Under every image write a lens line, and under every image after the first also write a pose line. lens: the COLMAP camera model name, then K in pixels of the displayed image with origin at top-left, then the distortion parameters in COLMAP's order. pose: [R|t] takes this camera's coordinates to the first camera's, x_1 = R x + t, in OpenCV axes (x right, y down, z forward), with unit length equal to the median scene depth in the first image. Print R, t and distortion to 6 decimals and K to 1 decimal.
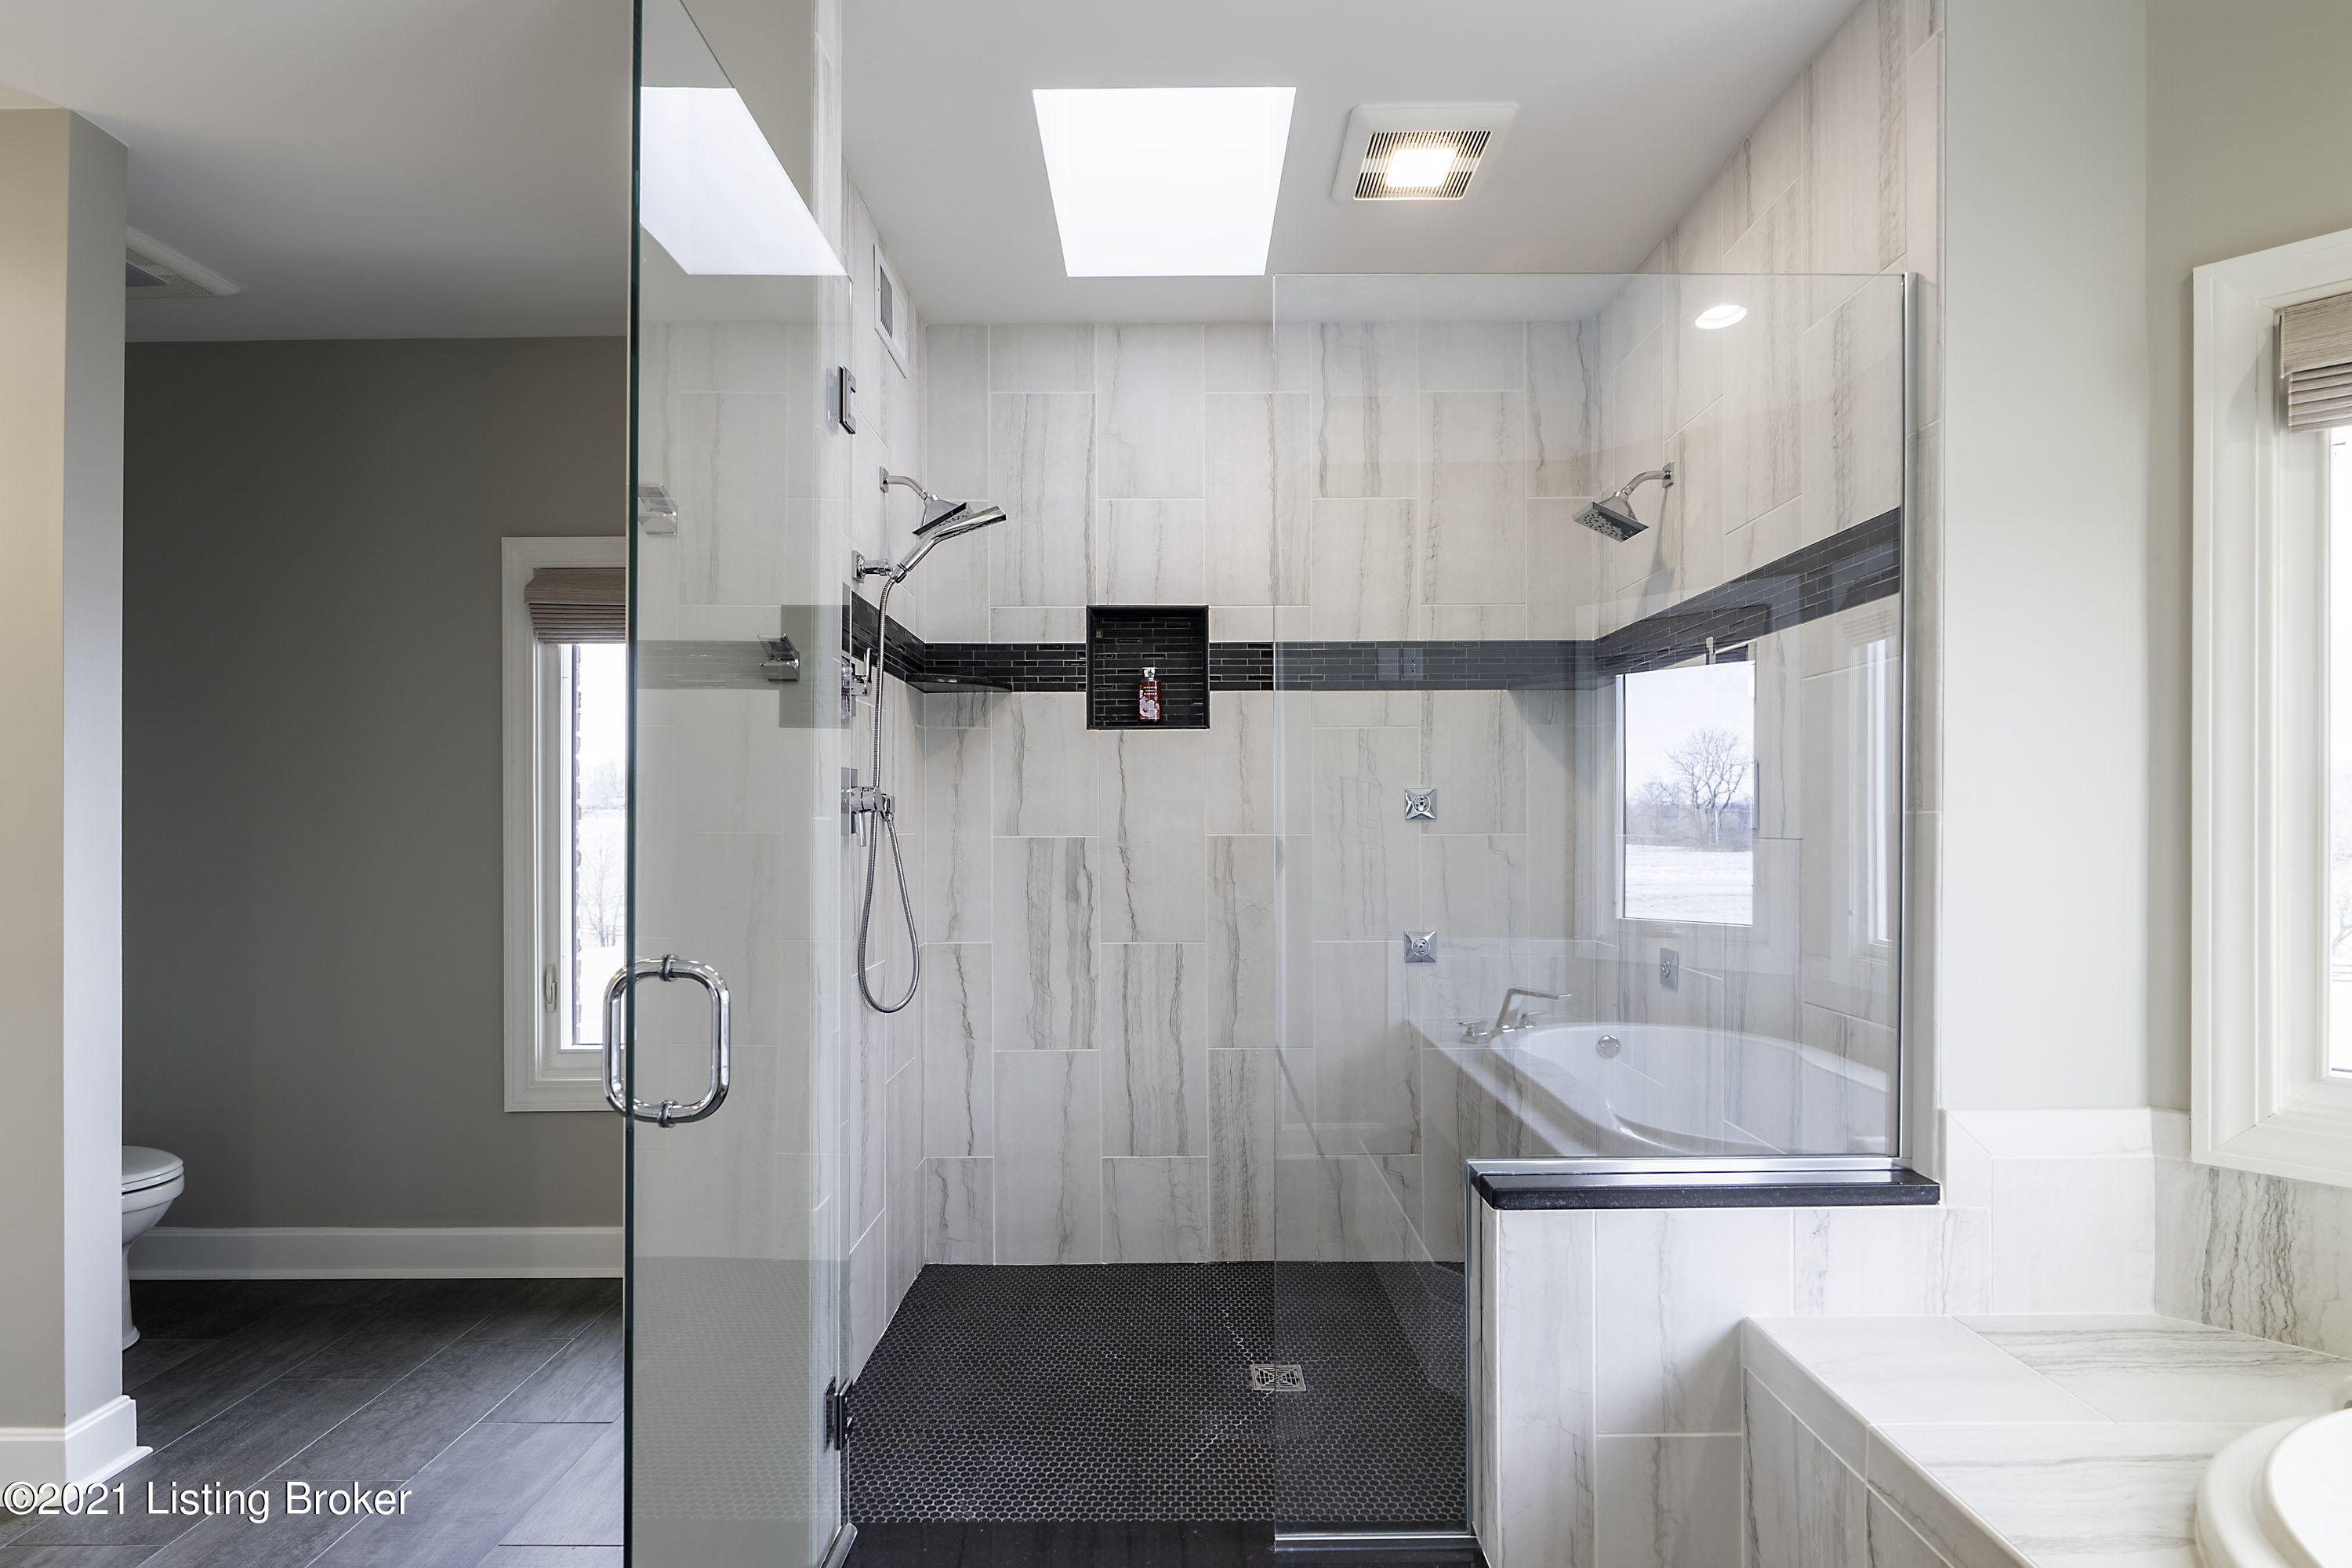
lens RADIAL K [[1086.0, 0, 1174.4], [0, 1086.0, 820.6], [0, 0, 1]] dist [-0.002038, 0.000176]
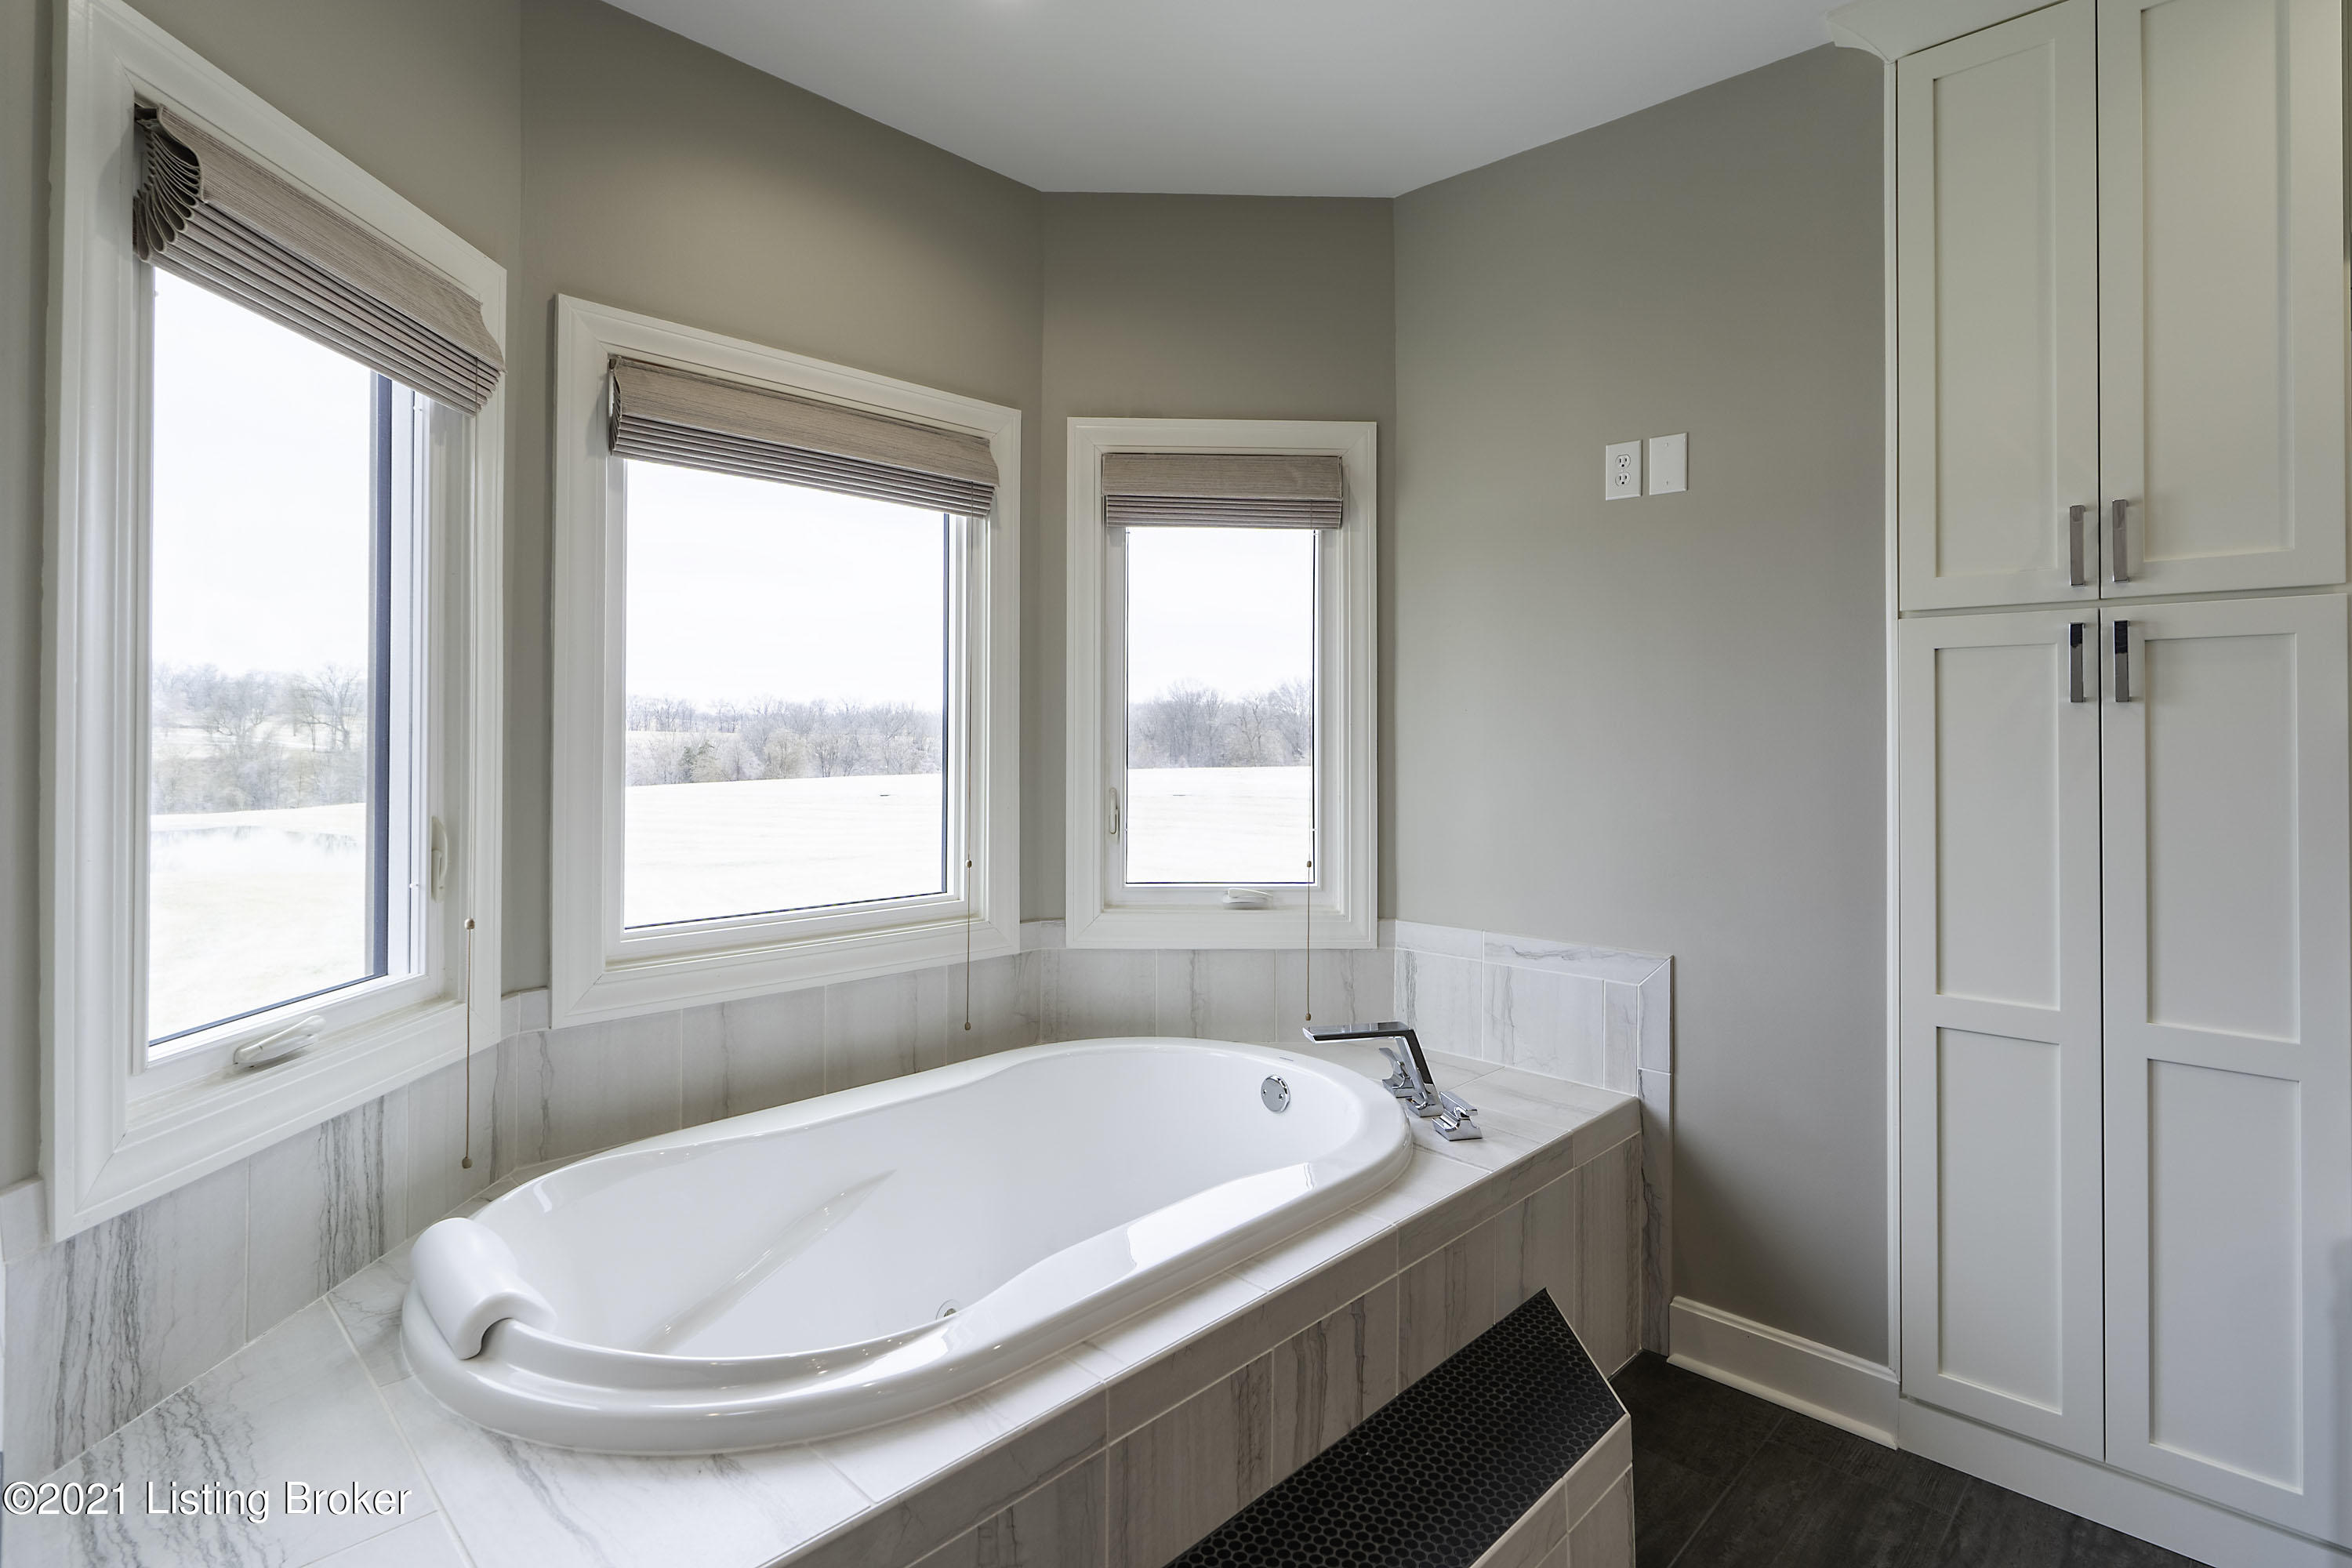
lens RADIAL K [[1145.7, 0, 1202.9], [0, 1145.7, 717.9], [0, 0, 1]] dist [-0.003706, 0.001489]
pose [[-0.724691, 0.009891, 0.689003, -0.097004], [0.001635, 0.999919, -0.012635, -0.009441], [-0.689072, -0.008030, -0.724648, 1.030520]]
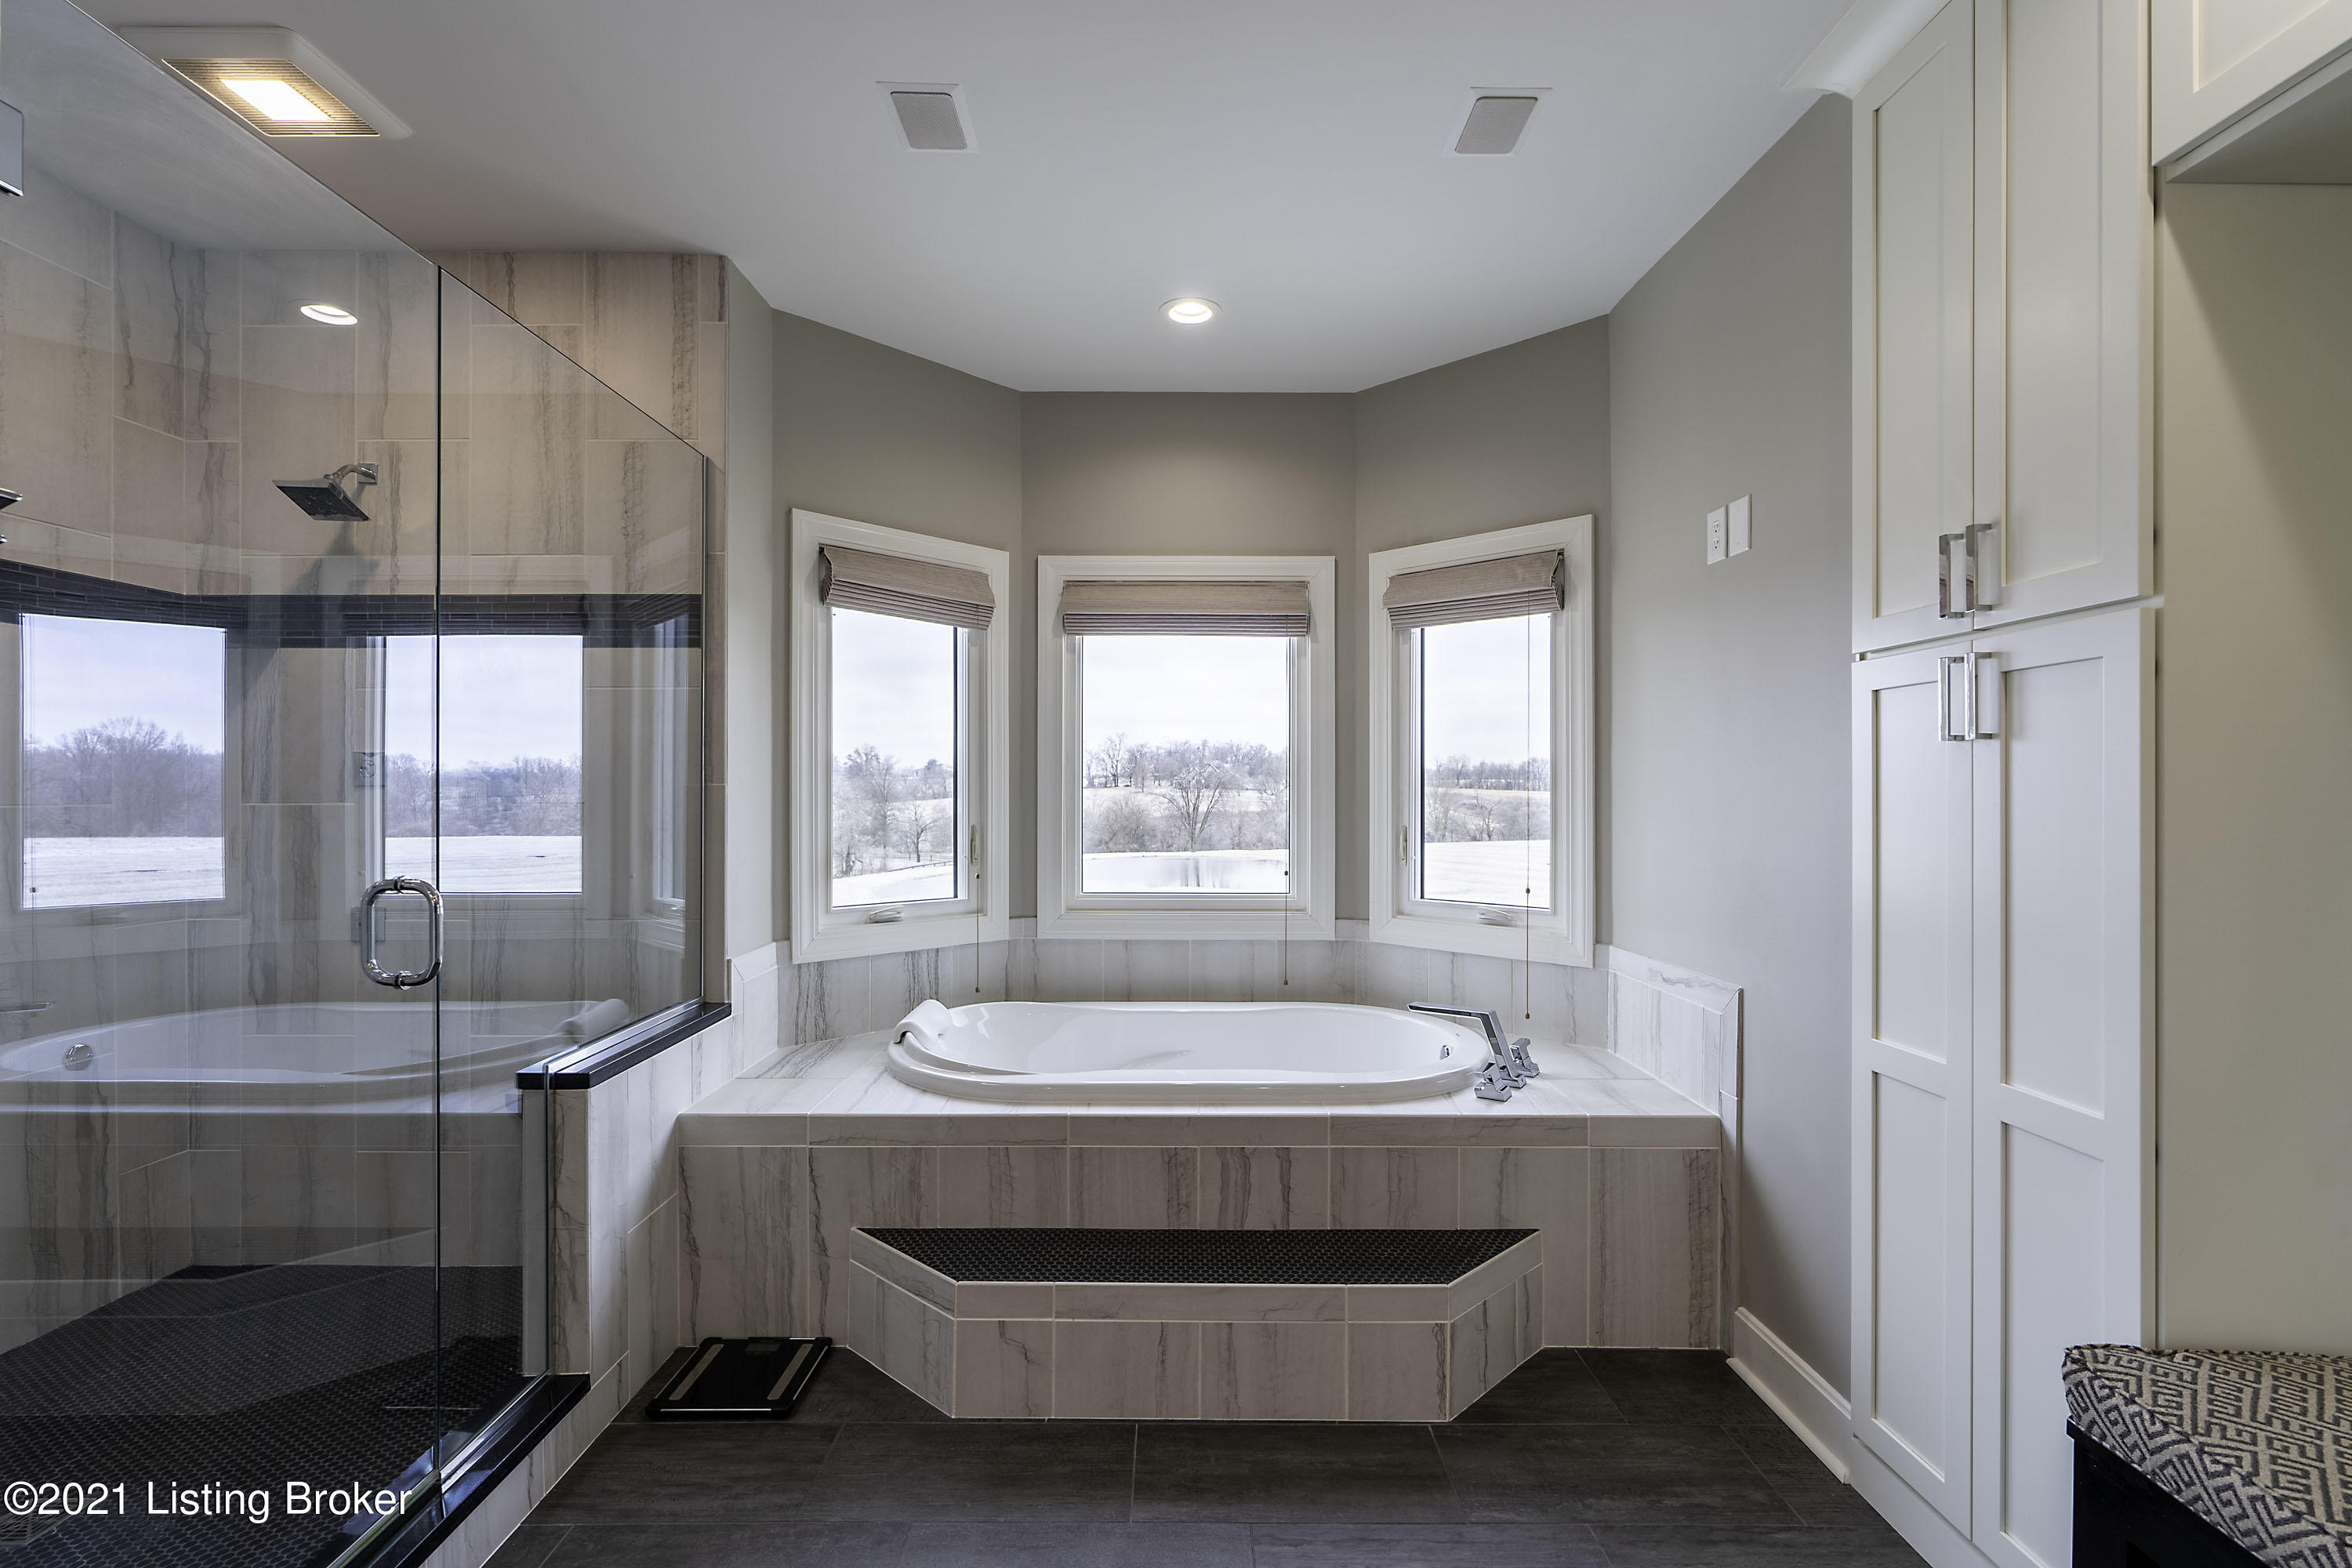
lens RADIAL K [[1086.0, 0, 1174.6], [0, 1086.0, 790.5], [0, 0, 1]] dist [-0.002038, 0.000176]
pose [[0.005445, 0.004402, 0.999975, -1.022595], [0.002870, 0.999986, -0.004418, 0.012128], [-0.999981, 0.002894, 0.005432, 0.300760]]
